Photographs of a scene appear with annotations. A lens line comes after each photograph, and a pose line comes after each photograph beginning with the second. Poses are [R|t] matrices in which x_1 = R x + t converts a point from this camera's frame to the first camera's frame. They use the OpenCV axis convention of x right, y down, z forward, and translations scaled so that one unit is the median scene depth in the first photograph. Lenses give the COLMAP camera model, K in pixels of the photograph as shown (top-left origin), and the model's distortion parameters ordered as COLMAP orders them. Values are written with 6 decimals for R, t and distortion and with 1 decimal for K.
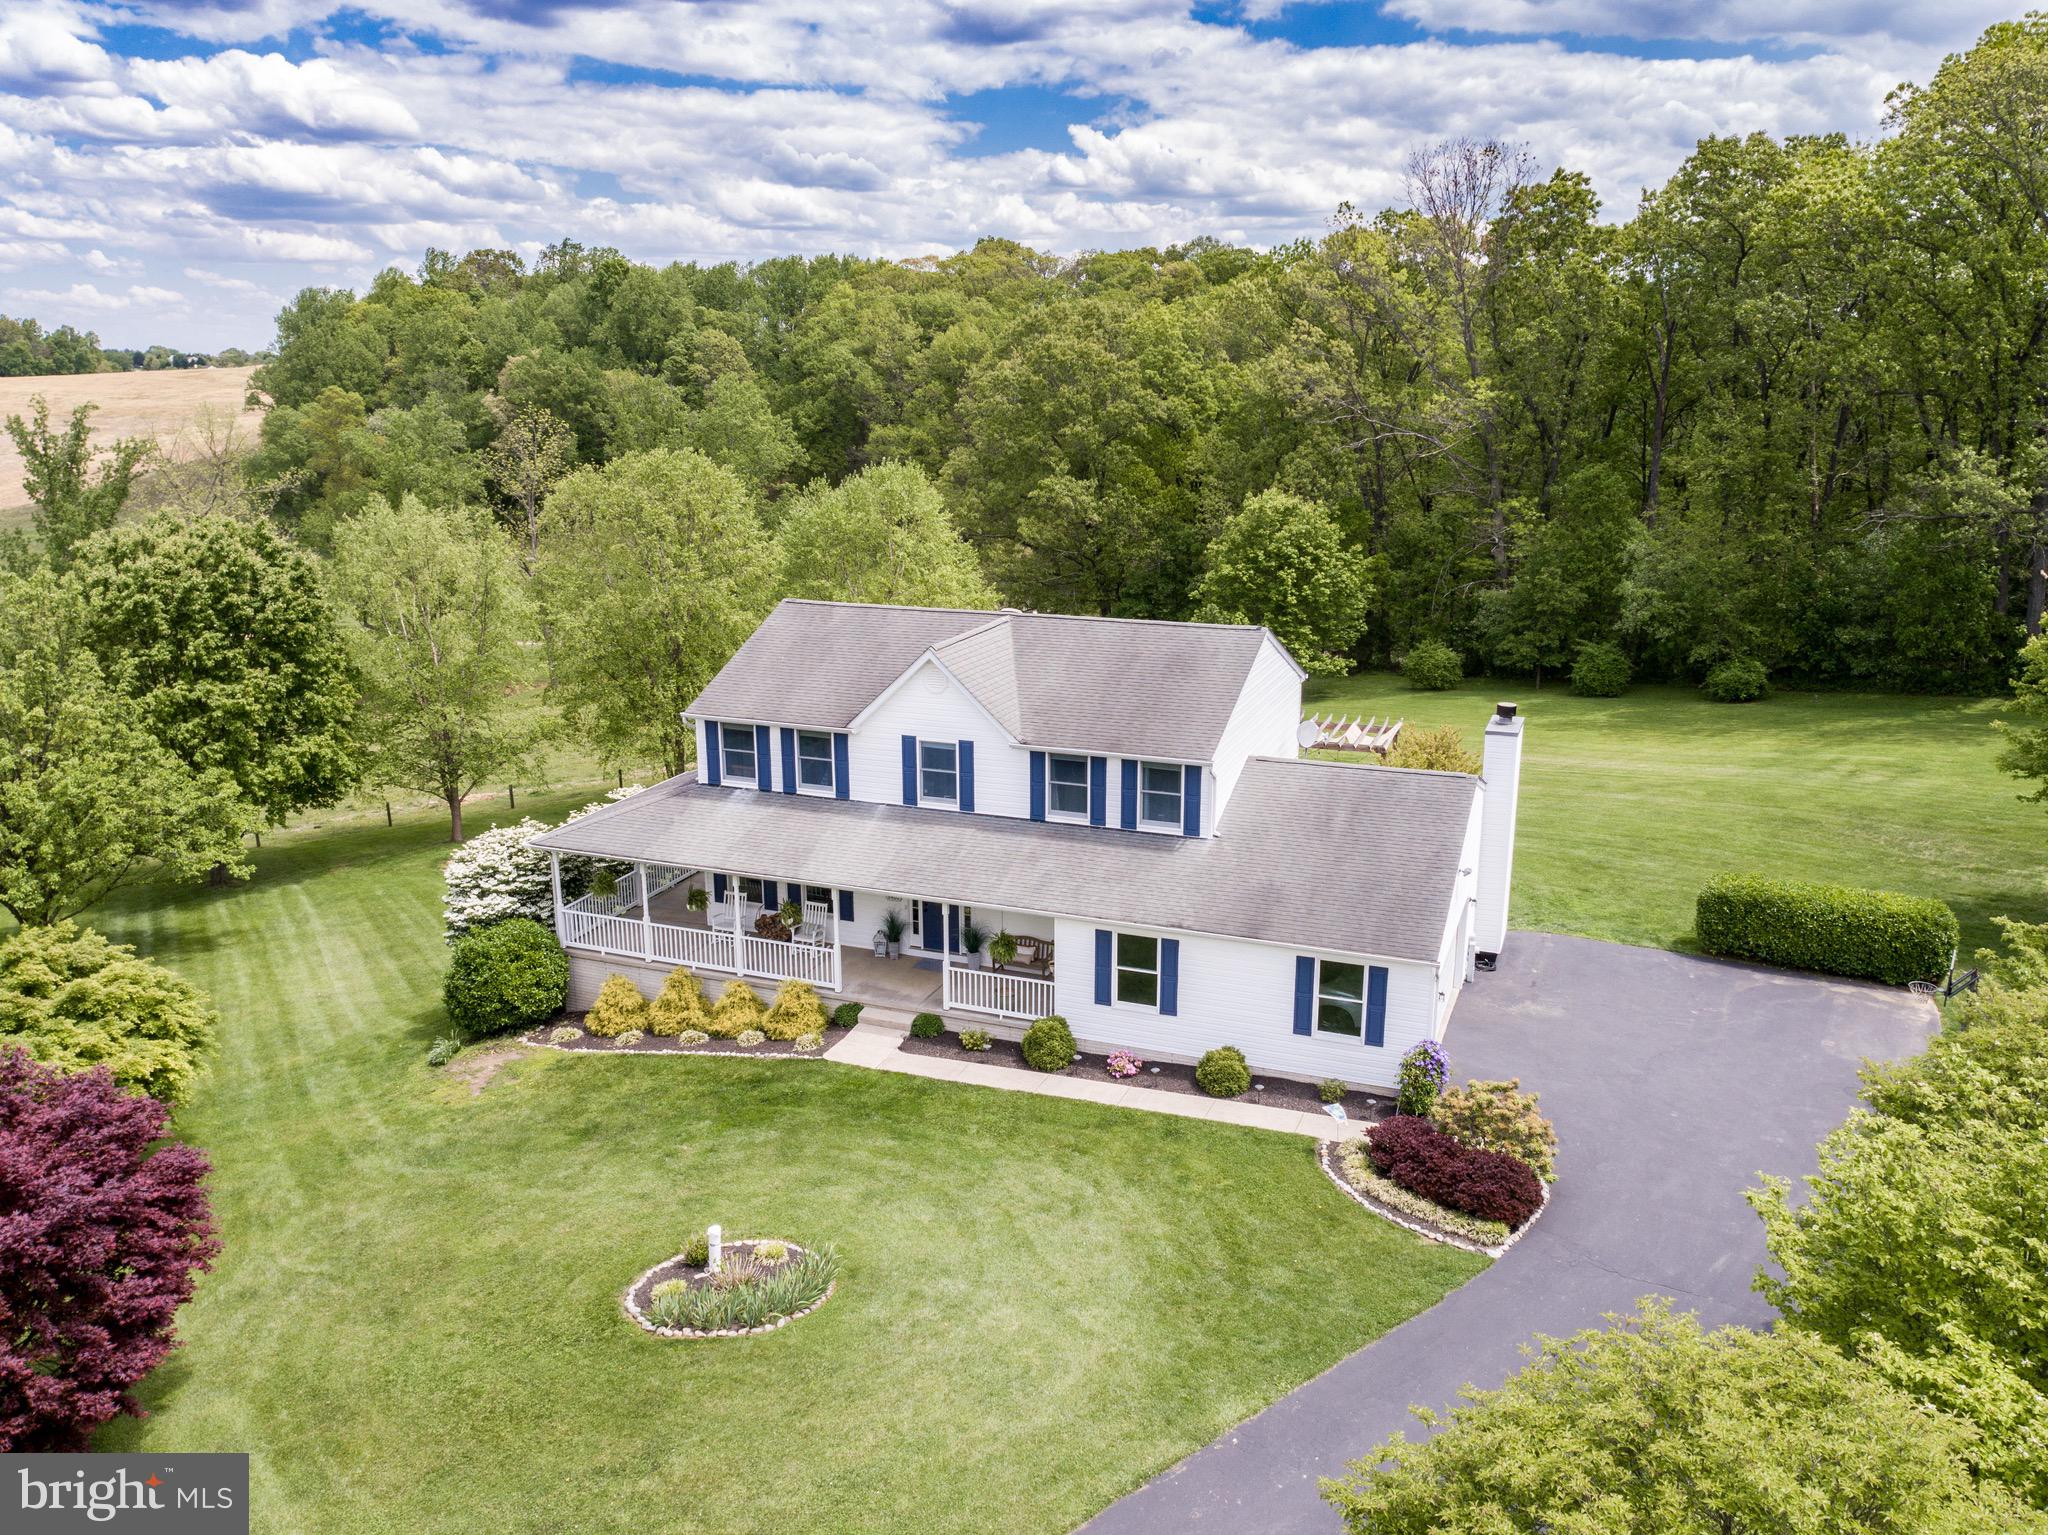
lens RADIAL K [[1560.3, 0, 1021.0], [0, 1560.3, 762.1], [0, 0, 1]] dist [-0.023658, 0.020515]
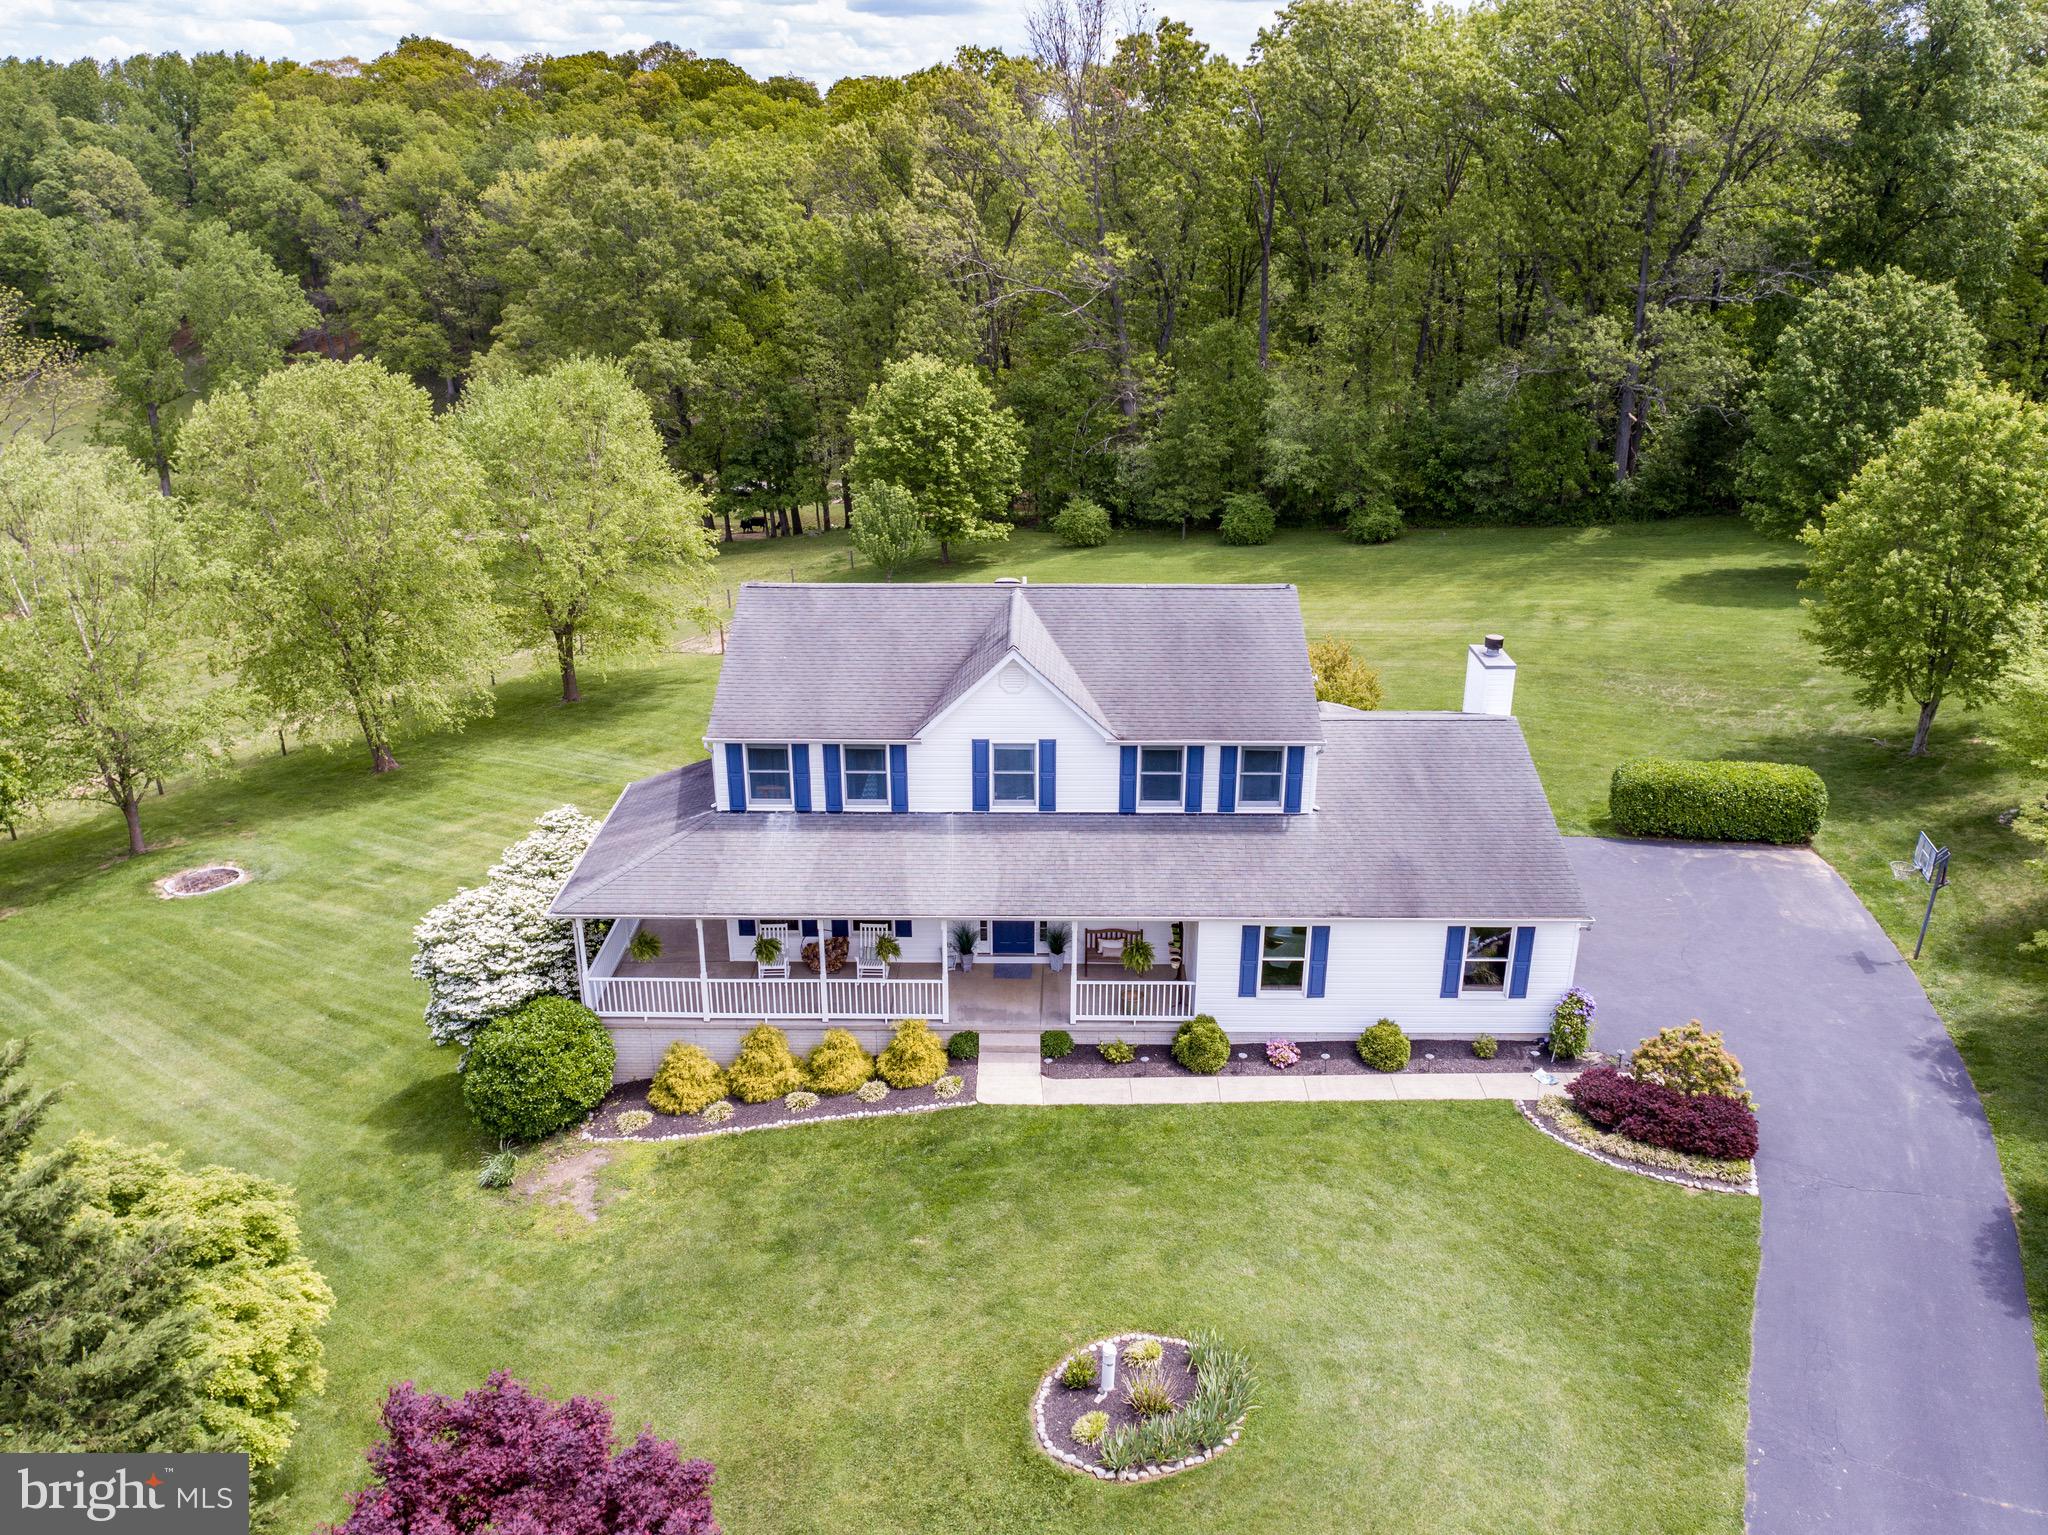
lens RADIAL K [[1560.3, 0, 1021.0], [0, 1560.3, 762.1], [0, 0, 1]] dist [-0.023658, 0.020515]
pose [[0.935022, -0.126196, 0.331372, -0.343708], [0.086550, 0.987484, 0.131847, -0.118872], [-0.343864, -0.094599, 0.934242, 0.117039]]
